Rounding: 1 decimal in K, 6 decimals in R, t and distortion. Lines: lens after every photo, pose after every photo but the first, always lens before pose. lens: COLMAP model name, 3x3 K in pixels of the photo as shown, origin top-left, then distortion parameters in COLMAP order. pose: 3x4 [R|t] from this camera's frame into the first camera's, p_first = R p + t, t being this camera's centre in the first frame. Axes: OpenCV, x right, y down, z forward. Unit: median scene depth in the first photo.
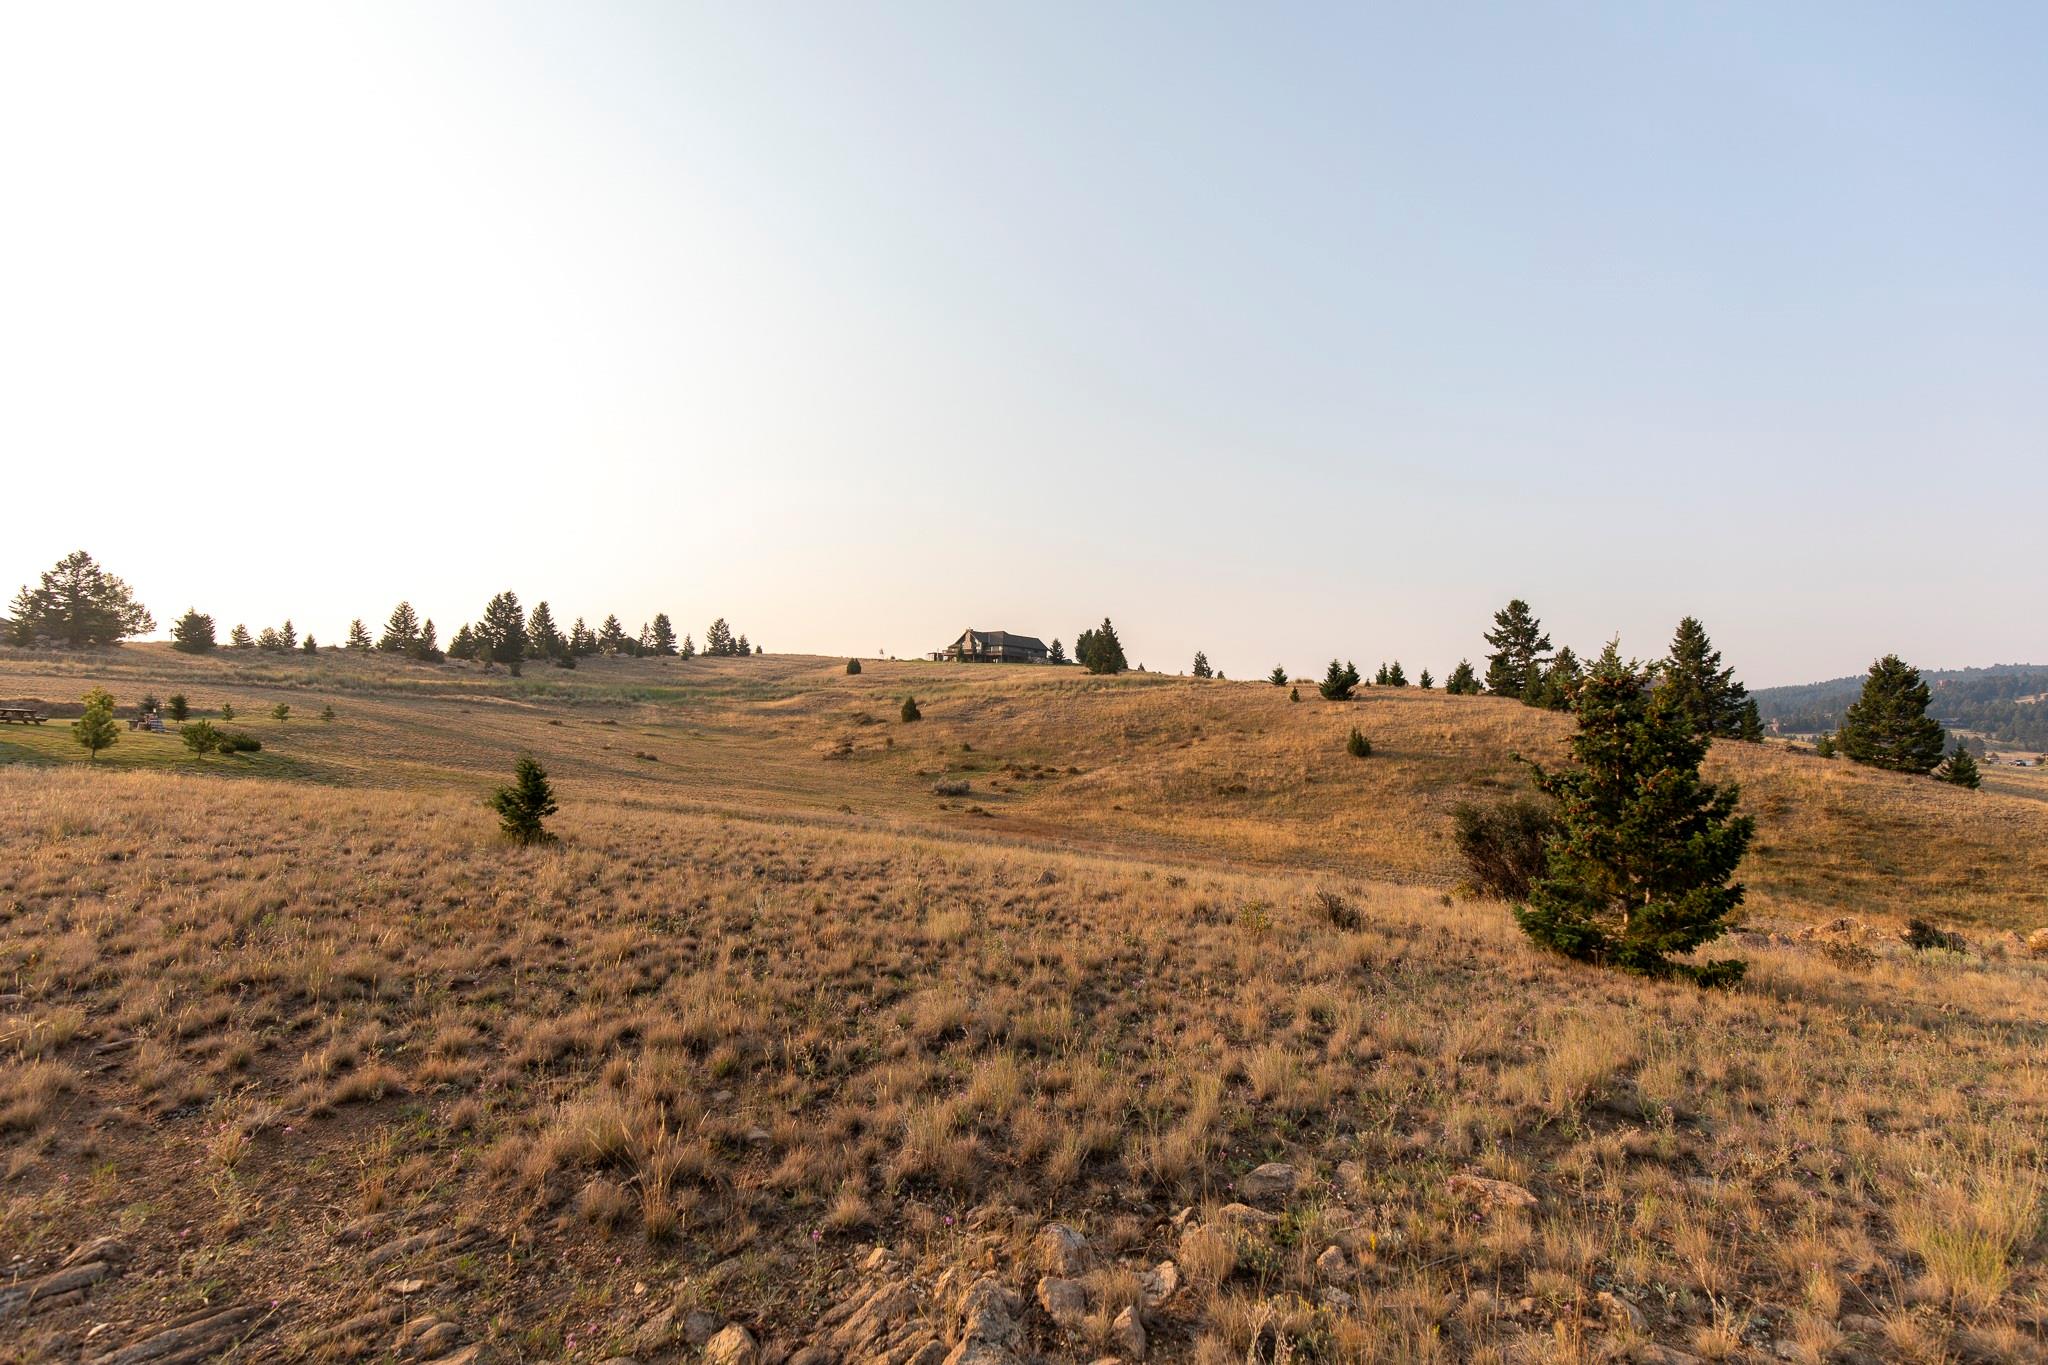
lens RADIAL K [[920.9, 0, 1032.6], [0, 920.9, 699.9], [0, 0, 1]] dist [0.012589, -0.002734]
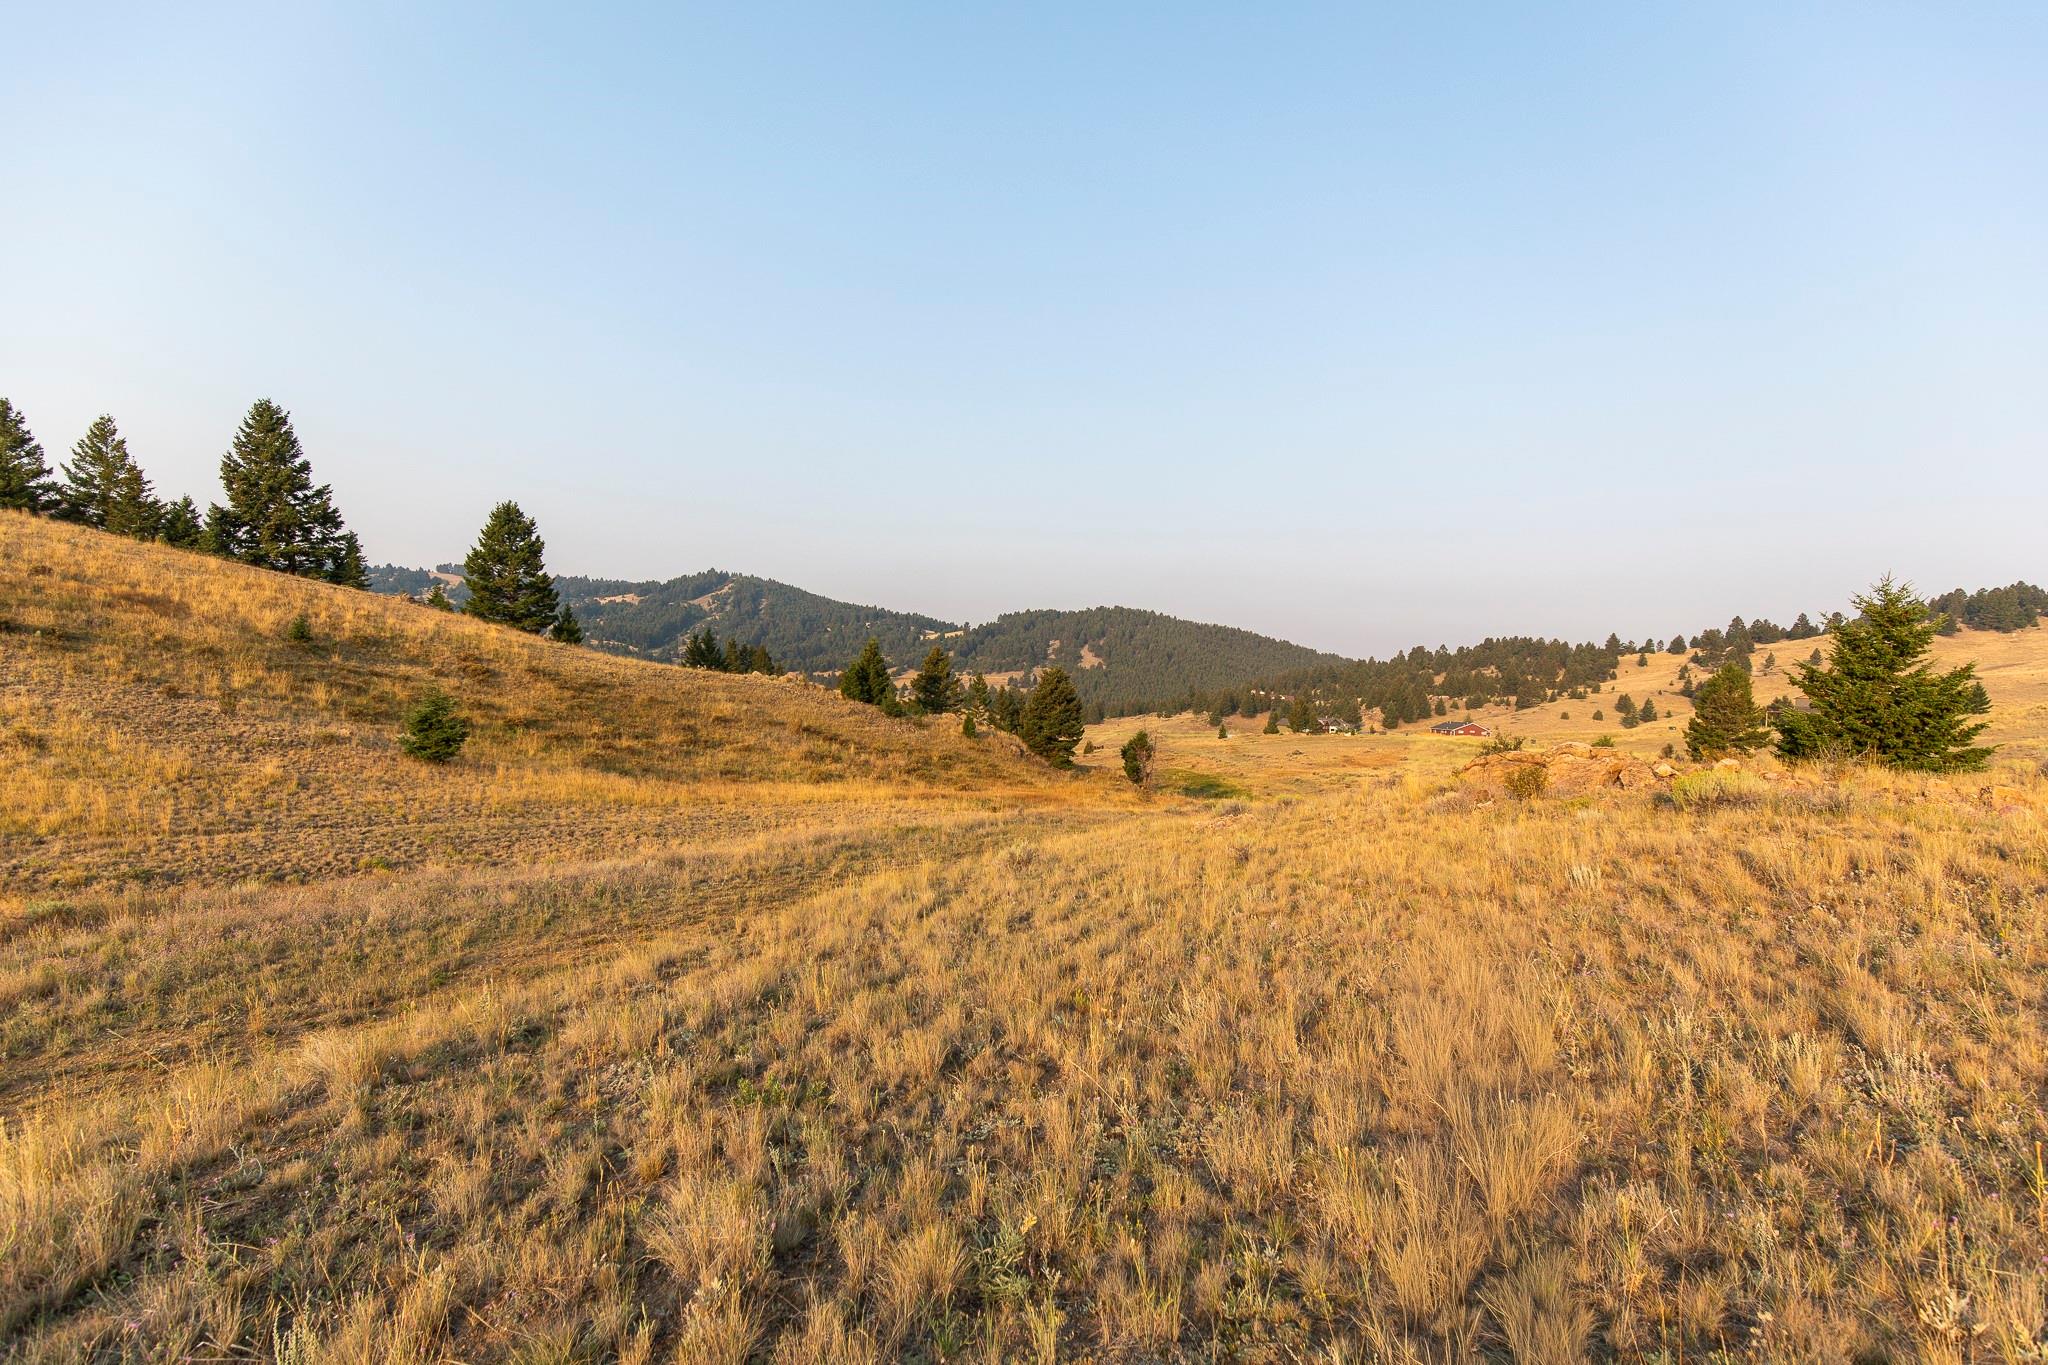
lens RADIAL K [[920.9, 0, 1028.8], [0, 920.9, 729.8], [0, 0, 1]] dist [0.012589, -0.002734]
pose [[0.050521, -0.073231, 0.996035, 0.040643], [-0.080770, 0.993742, 0.077159, 0.054013], [-0.995452, -0.084348, 0.044290, 0.396913]]
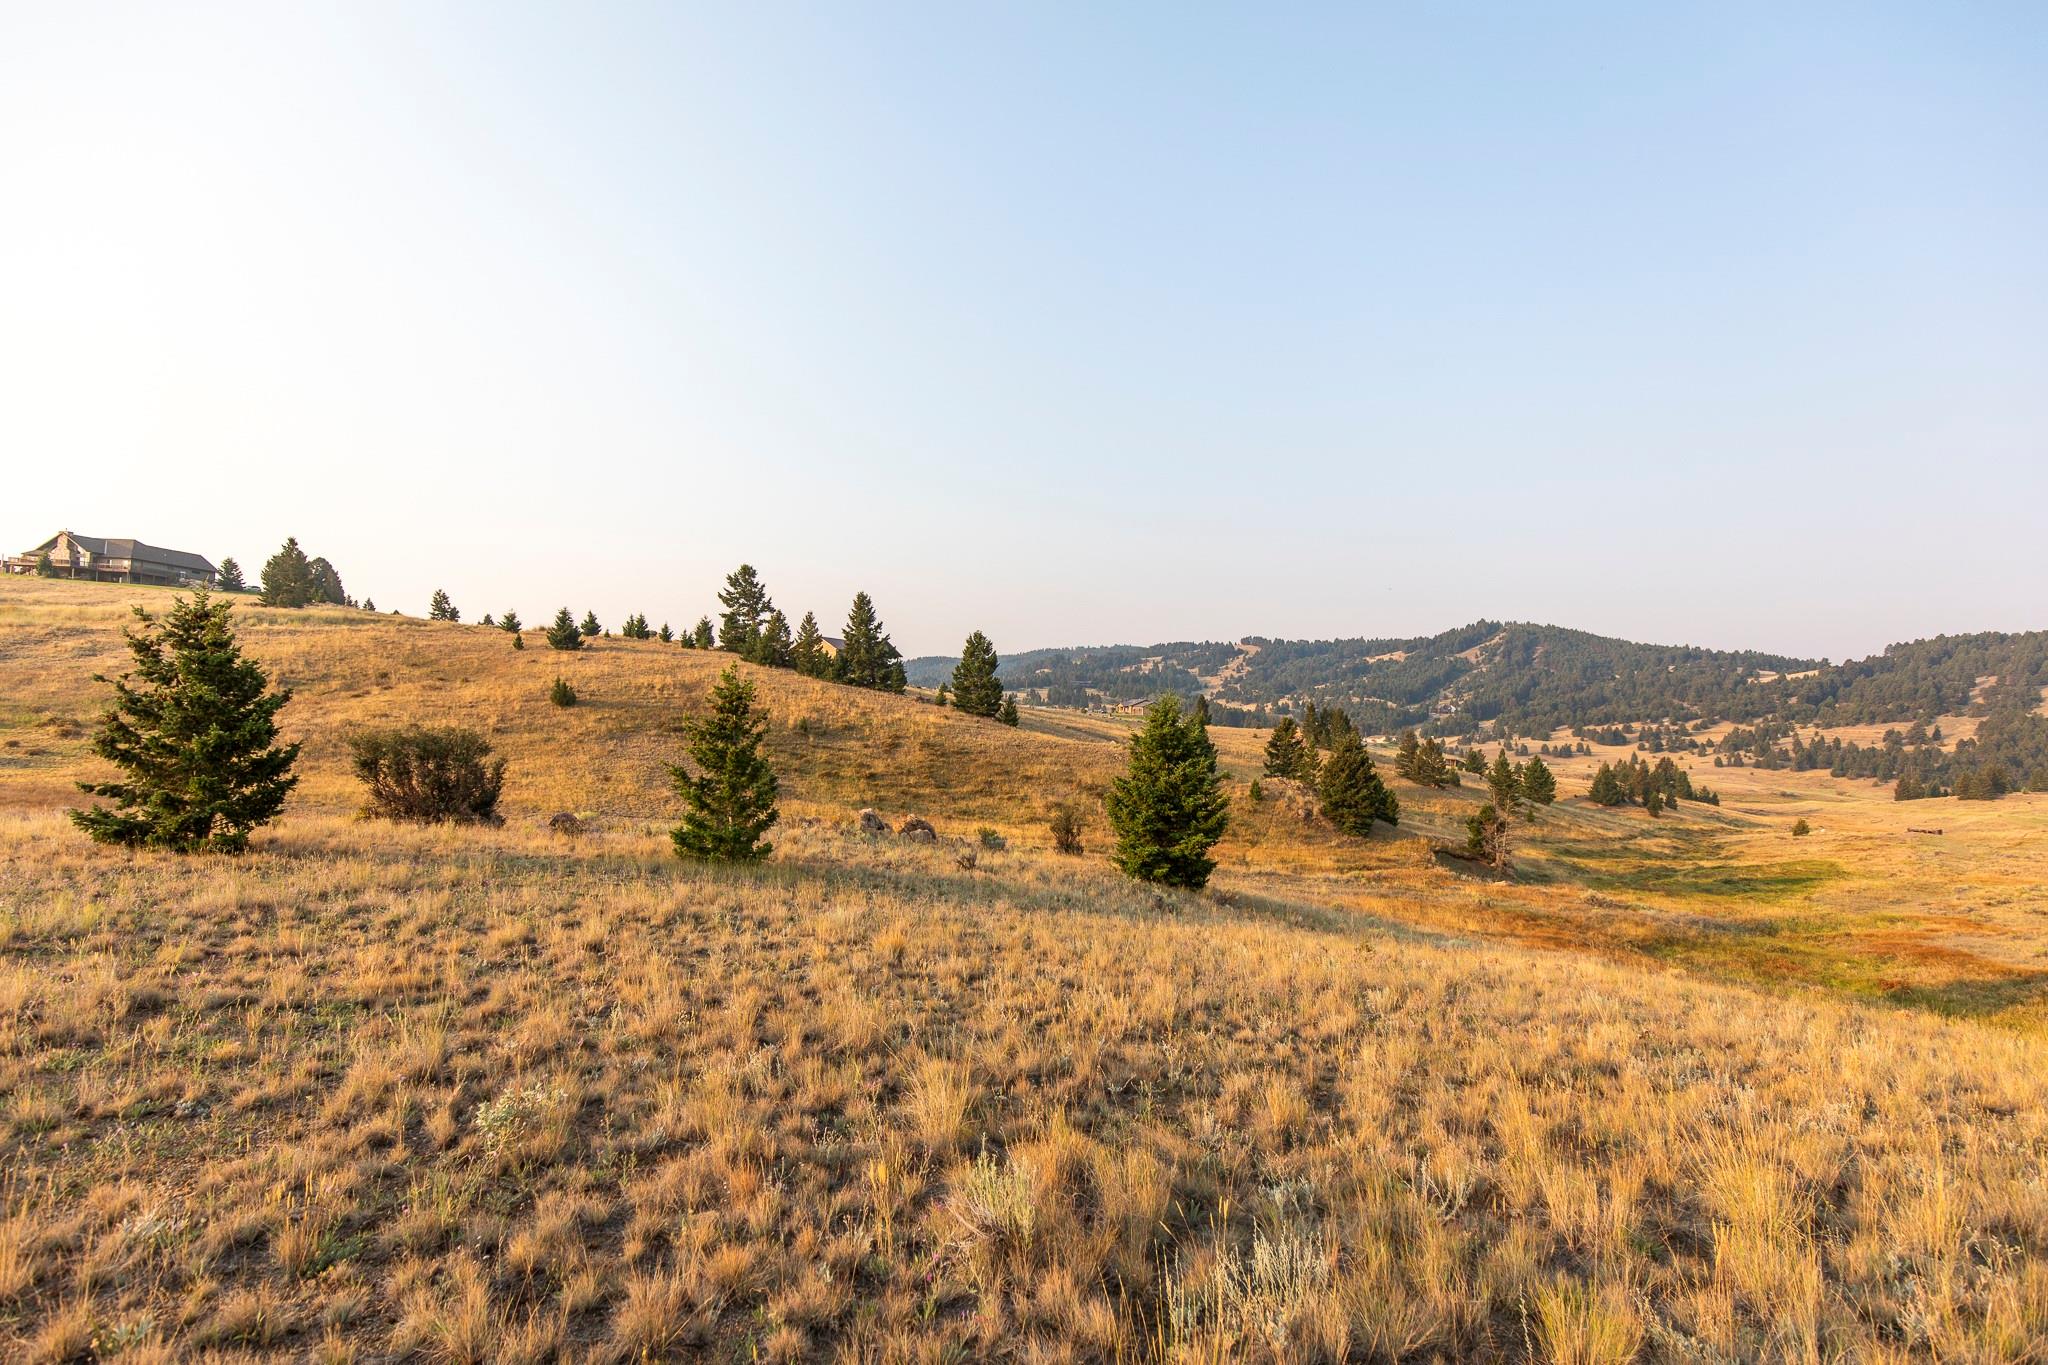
lens RADIAL K [[920.9, 0, 1030.9], [0, 920.9, 694.2], [0, 0, 1]] dist [0.012589, -0.002734]
pose [[0.759170, 0.006817, 0.650856, 0.084807], [-0.034968, 0.998928, 0.030323, 0.000832], [-0.649952, -0.045779, 0.758595, -0.080611]]
